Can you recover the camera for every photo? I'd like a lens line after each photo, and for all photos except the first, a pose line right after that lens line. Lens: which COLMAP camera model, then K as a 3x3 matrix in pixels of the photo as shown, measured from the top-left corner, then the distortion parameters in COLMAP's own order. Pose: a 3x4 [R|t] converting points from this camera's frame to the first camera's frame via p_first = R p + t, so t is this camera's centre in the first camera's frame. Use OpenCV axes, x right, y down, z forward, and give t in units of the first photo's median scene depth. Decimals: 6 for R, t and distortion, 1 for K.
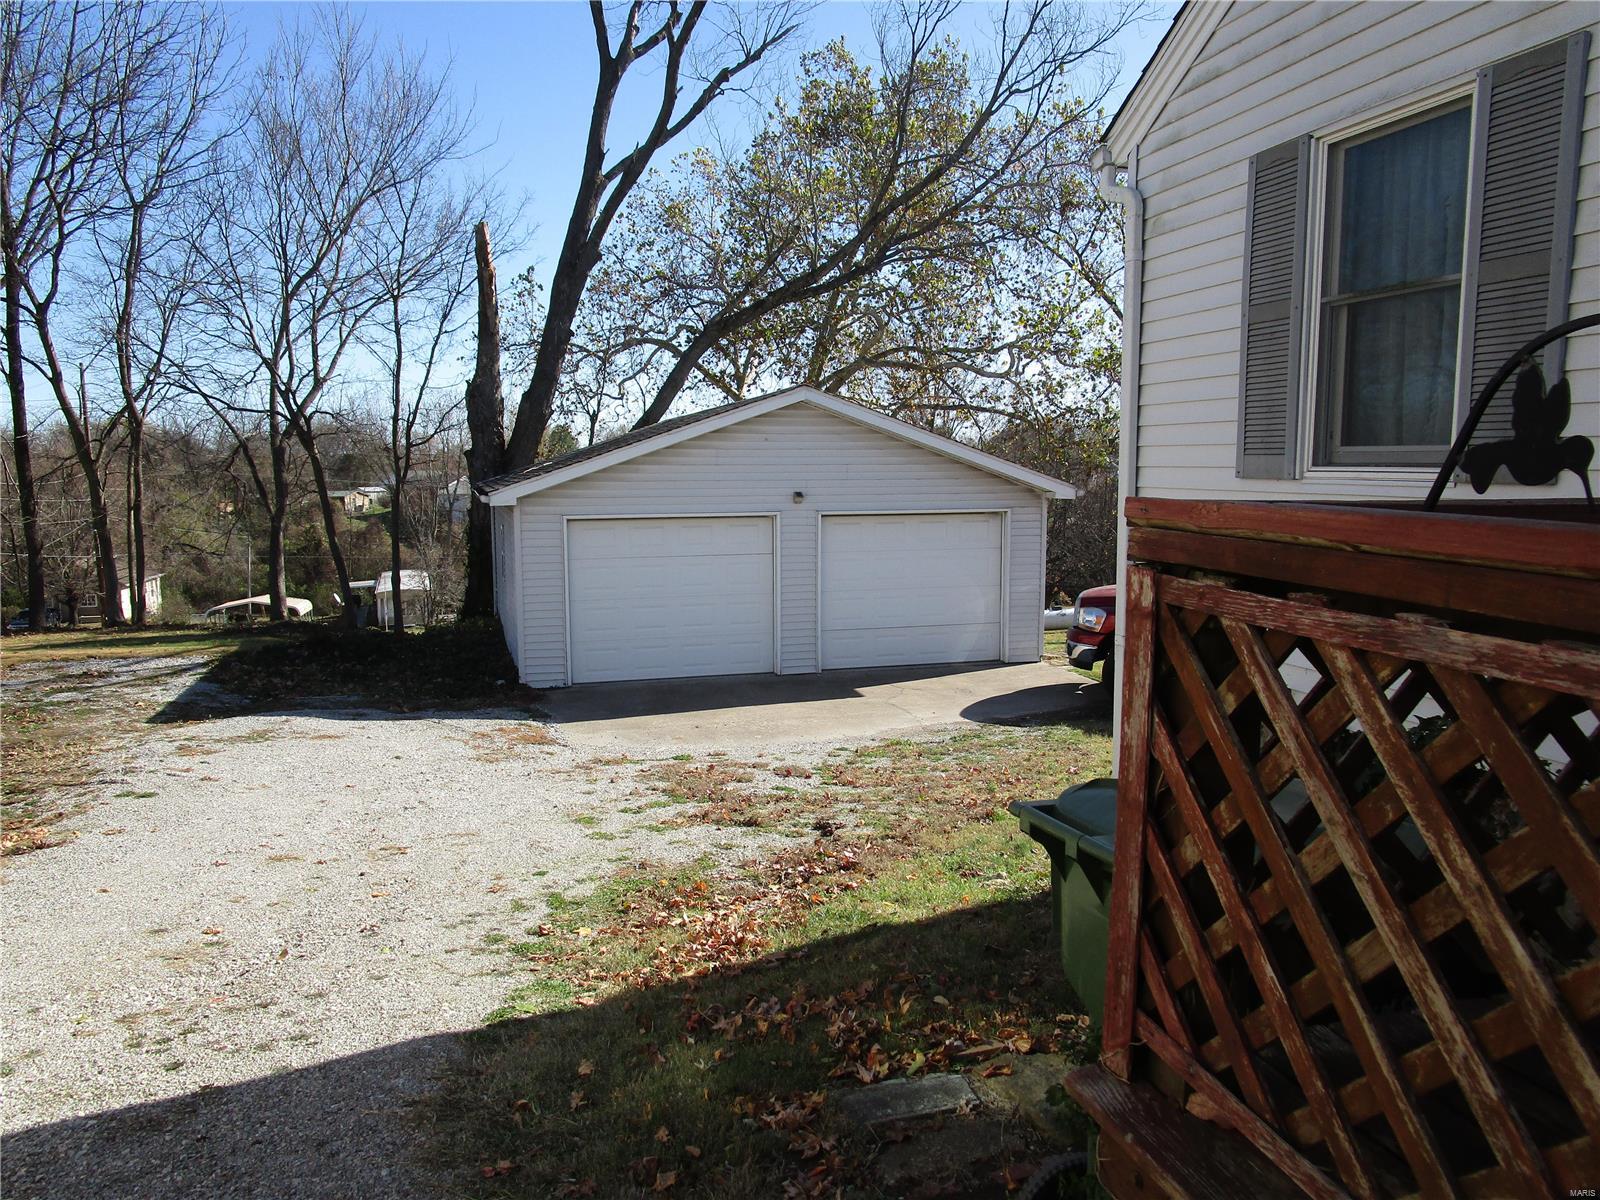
lens RADIAL K [[1163.4, 0, 799.7], [0, 1163.4, 601.0], [0, 0, 1]] dist [-0.014056, 0.014076]
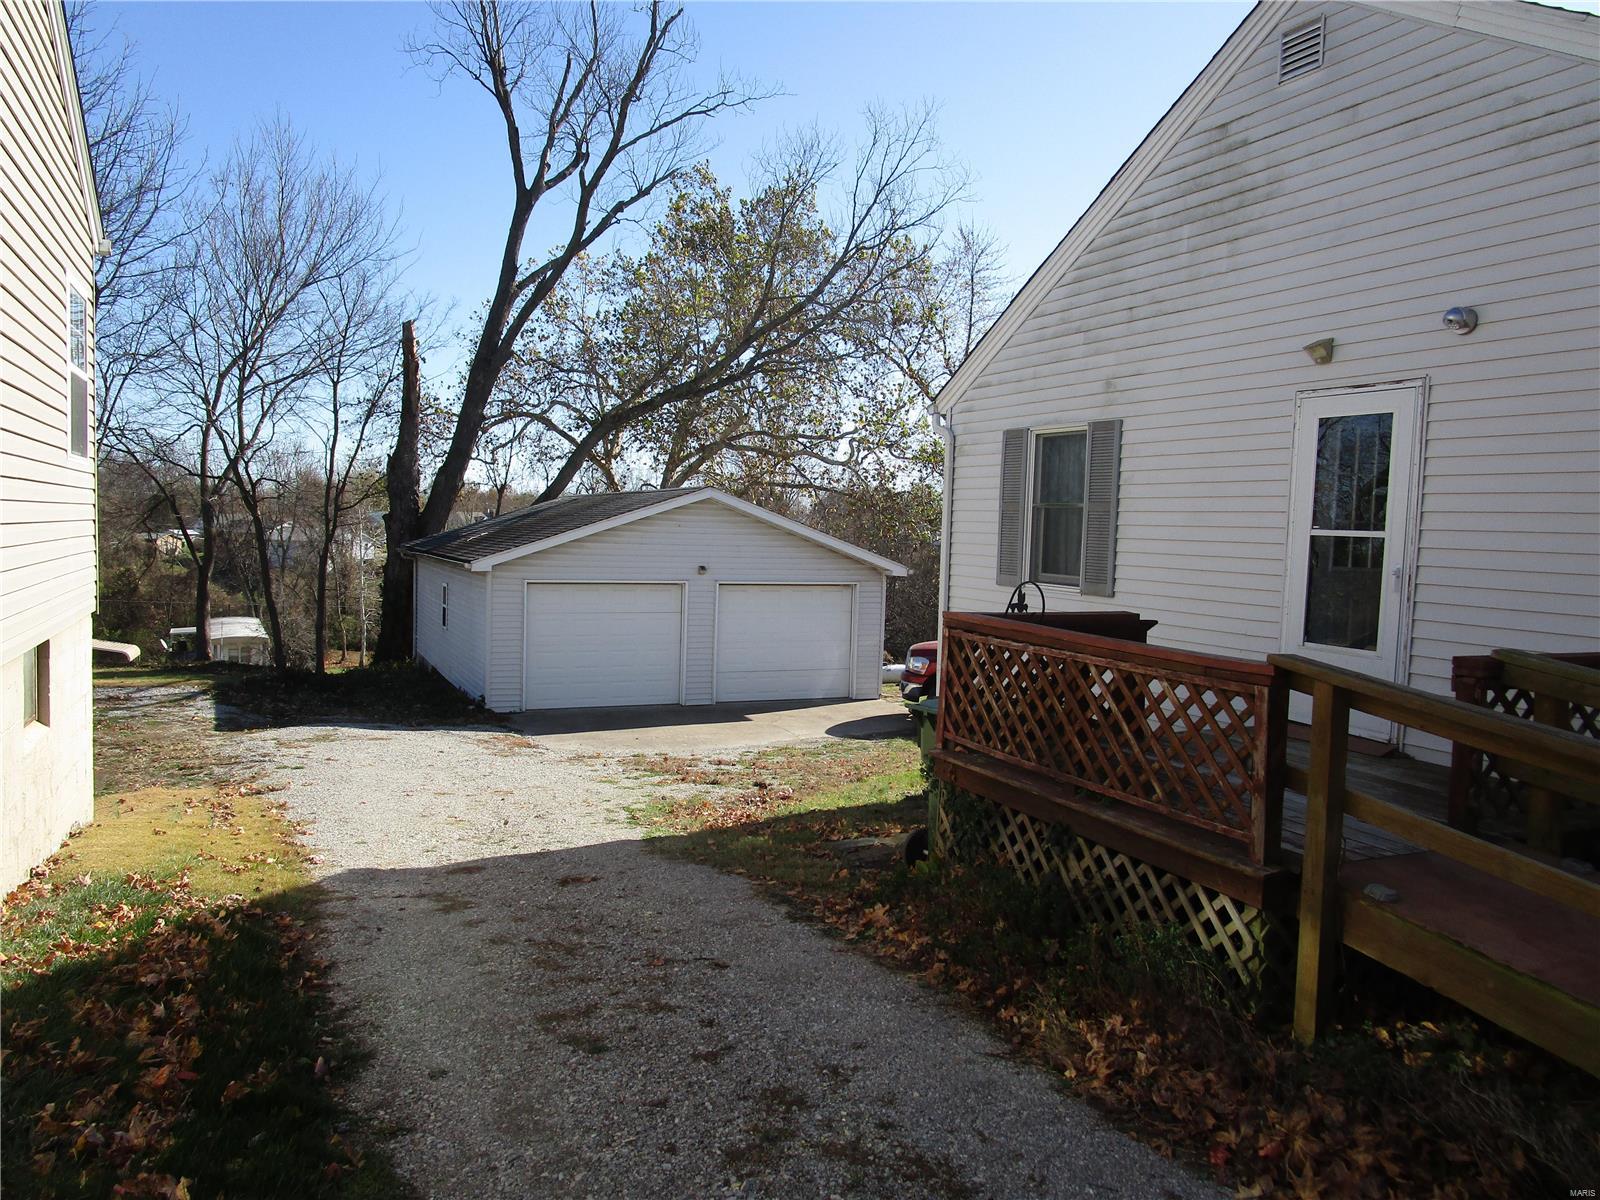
lens RADIAL K [[1163.4, 0, 801.2], [0, 1163.4, 599.7], [0, 0, 1]] dist [-0.014056, 0.014076]
pose [[0.988334, 0.024815, 0.150270, -0.066006], [-0.017232, 0.998521, -0.051558, 0.007668], [-0.151327, 0.048367, 0.987300, -0.237175]]
